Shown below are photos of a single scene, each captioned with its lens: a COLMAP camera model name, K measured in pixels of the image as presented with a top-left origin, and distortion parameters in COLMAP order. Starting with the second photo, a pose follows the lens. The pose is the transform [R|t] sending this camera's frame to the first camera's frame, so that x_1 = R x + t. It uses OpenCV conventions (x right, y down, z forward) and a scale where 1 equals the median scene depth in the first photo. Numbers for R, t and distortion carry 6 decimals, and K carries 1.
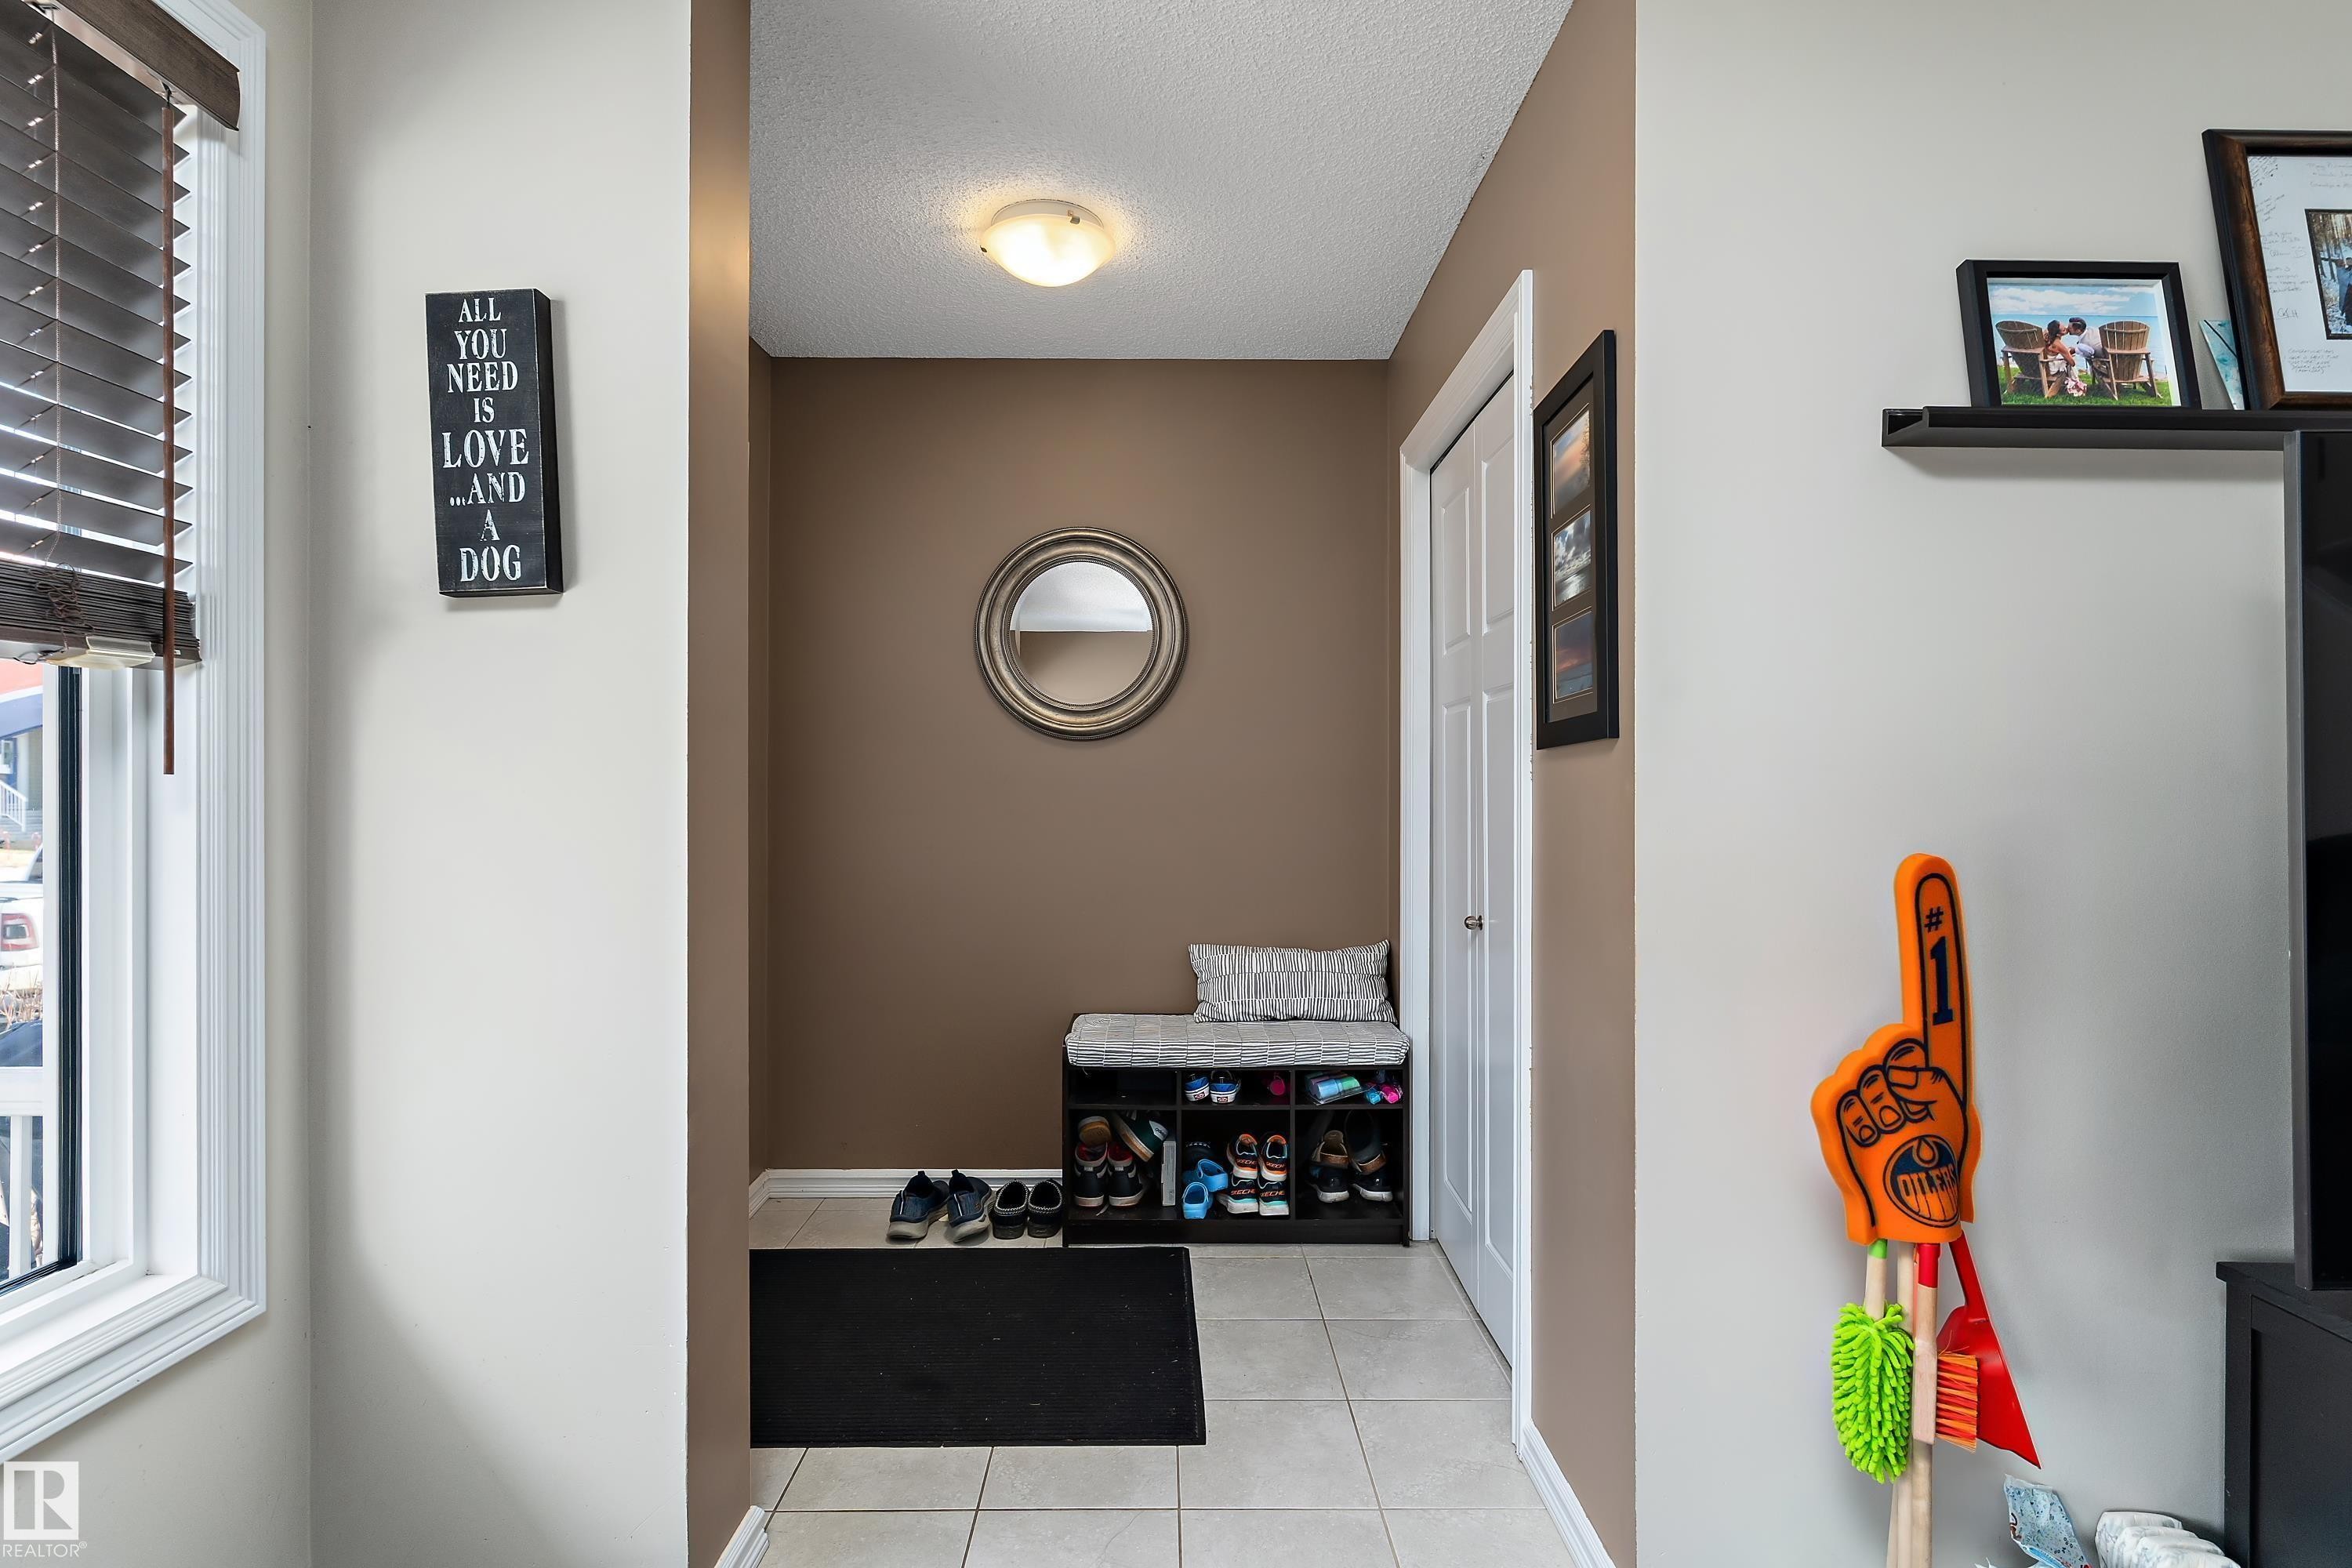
lens RADIAL K [[1128.2, 0, 1180.3], [0, 1128.2, 774.9], [0, 0, 1]] dist [0.000486, 0.001359]
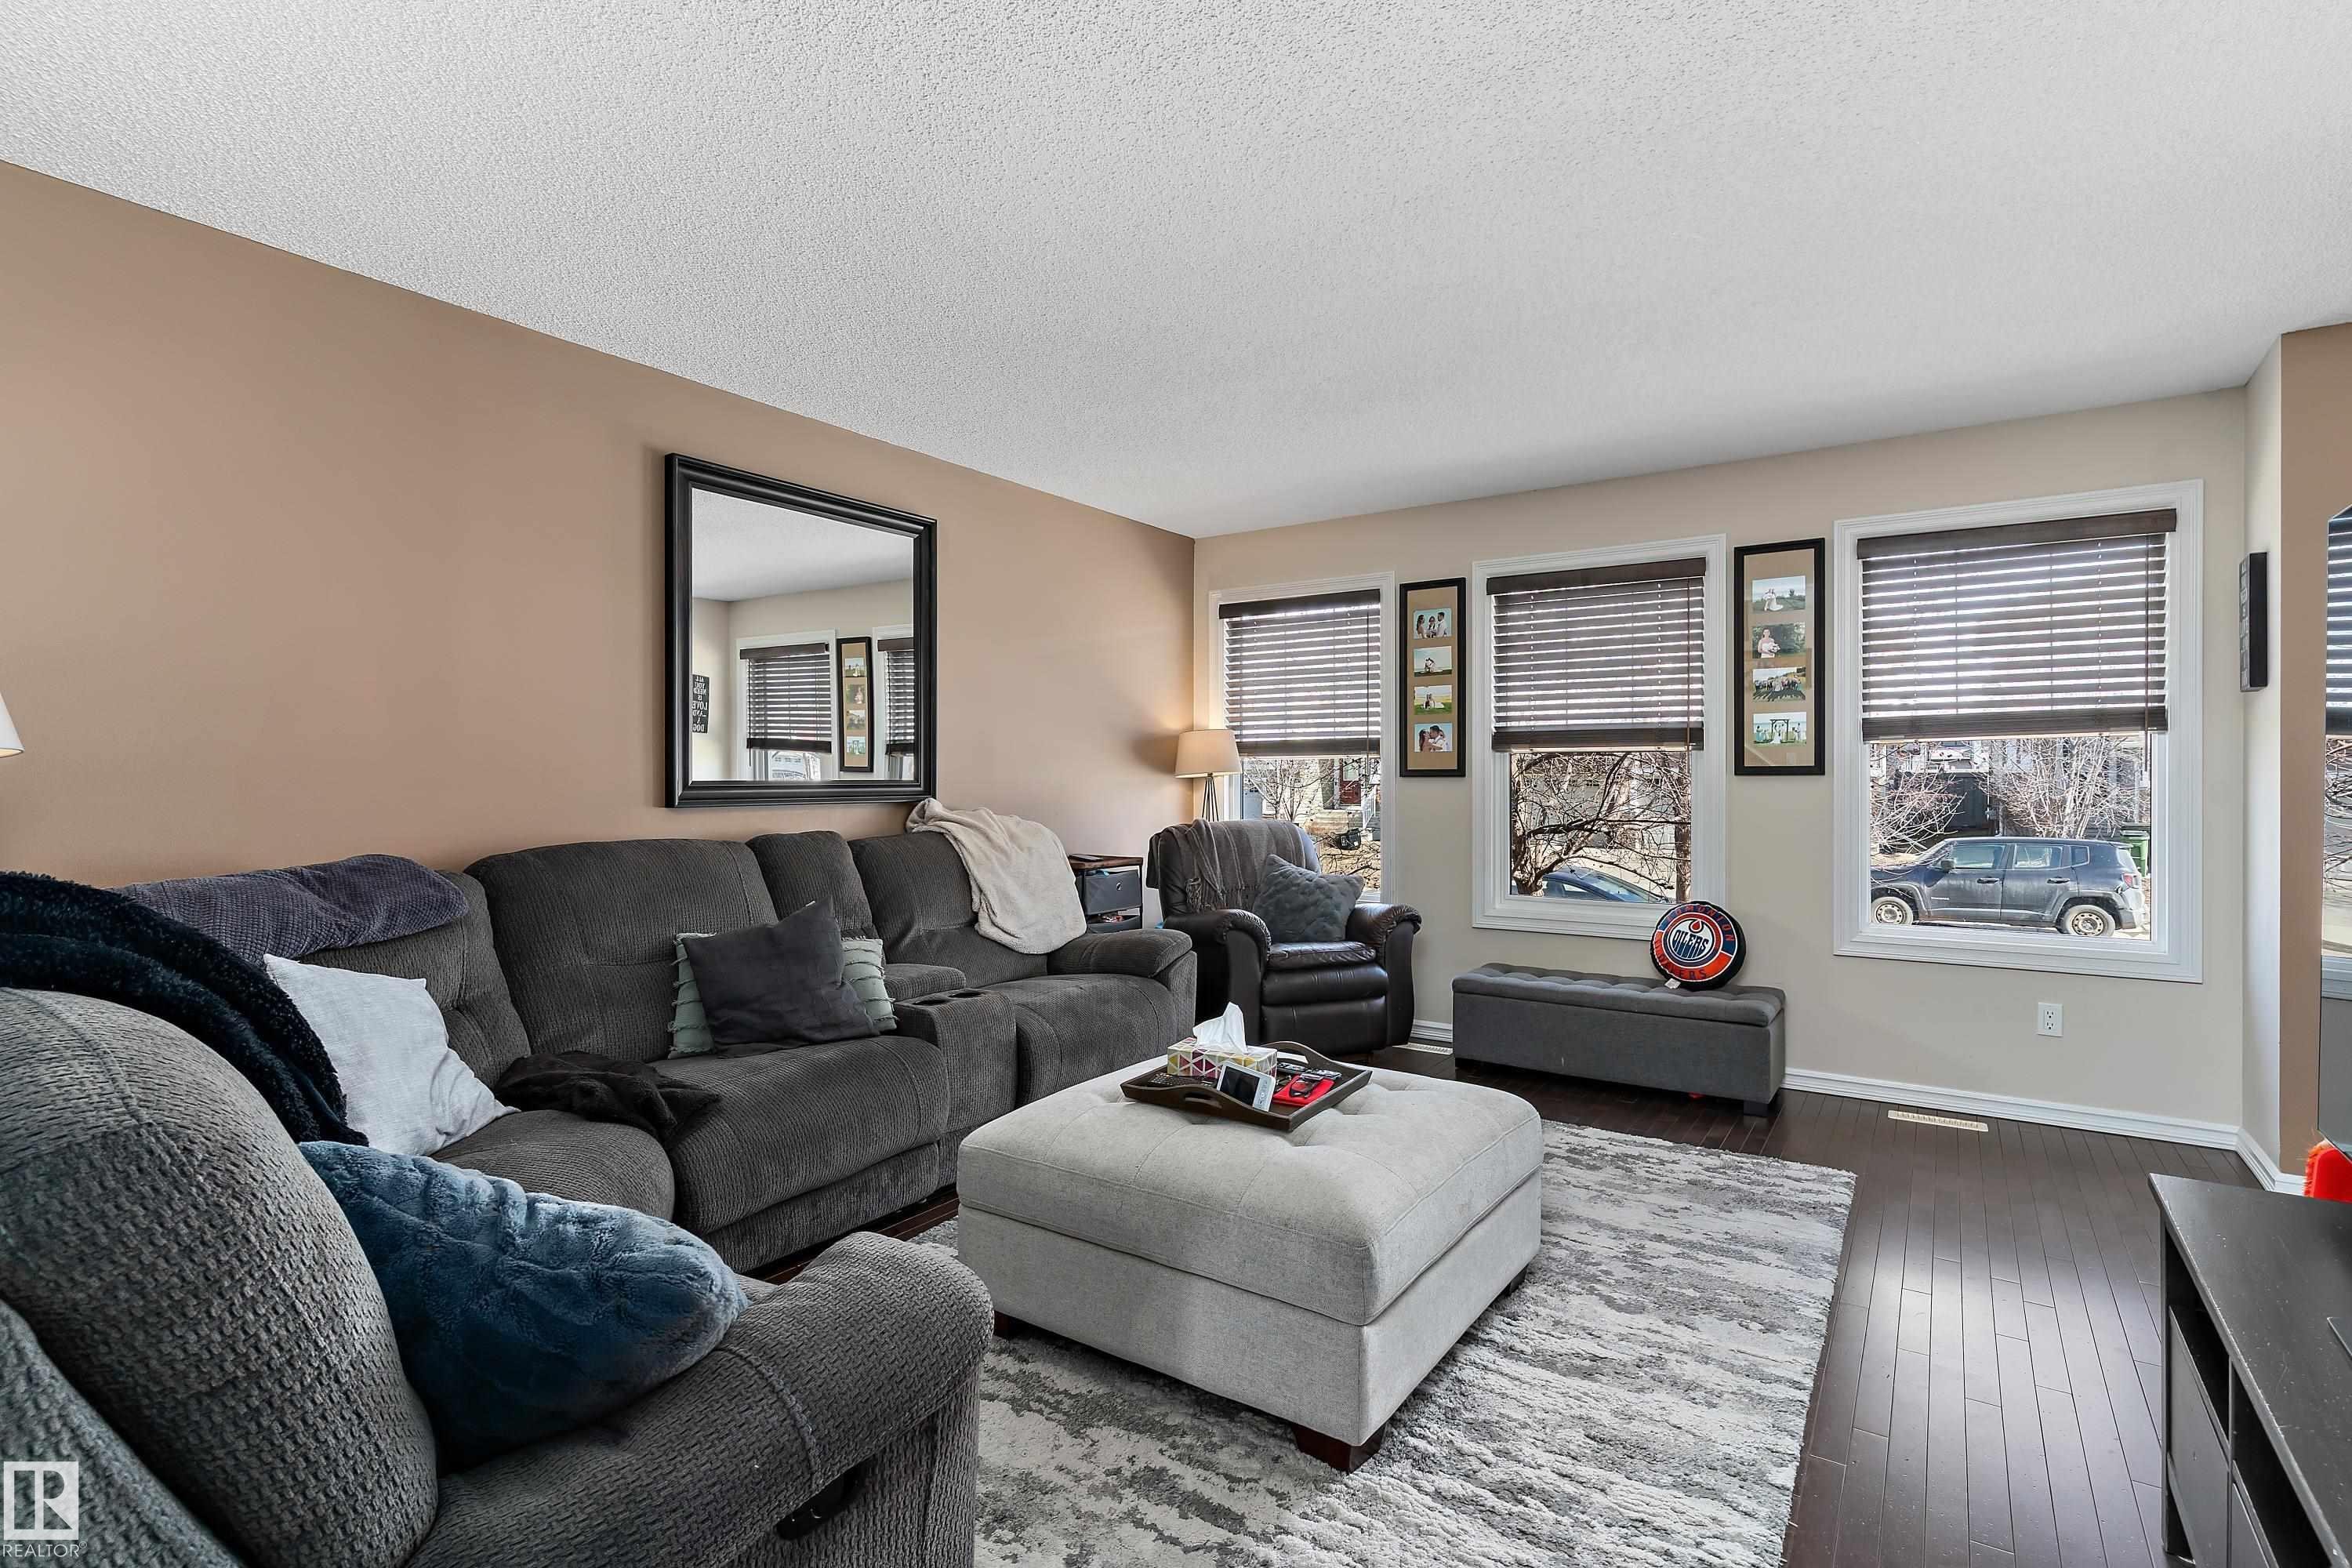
lens RADIAL K [[1105.6, 0, 1176.0], [0, 1105.6, 784.0], [0, 0, 1]] dist [0.001503, 0.000703]
pose [[-0.576671, 0.003105, -0.816971, 1.655356], [0.001948, 0.999995, 0.002426, 0.009137], [0.816974, -0.000193, -0.576674, 0.358006]]
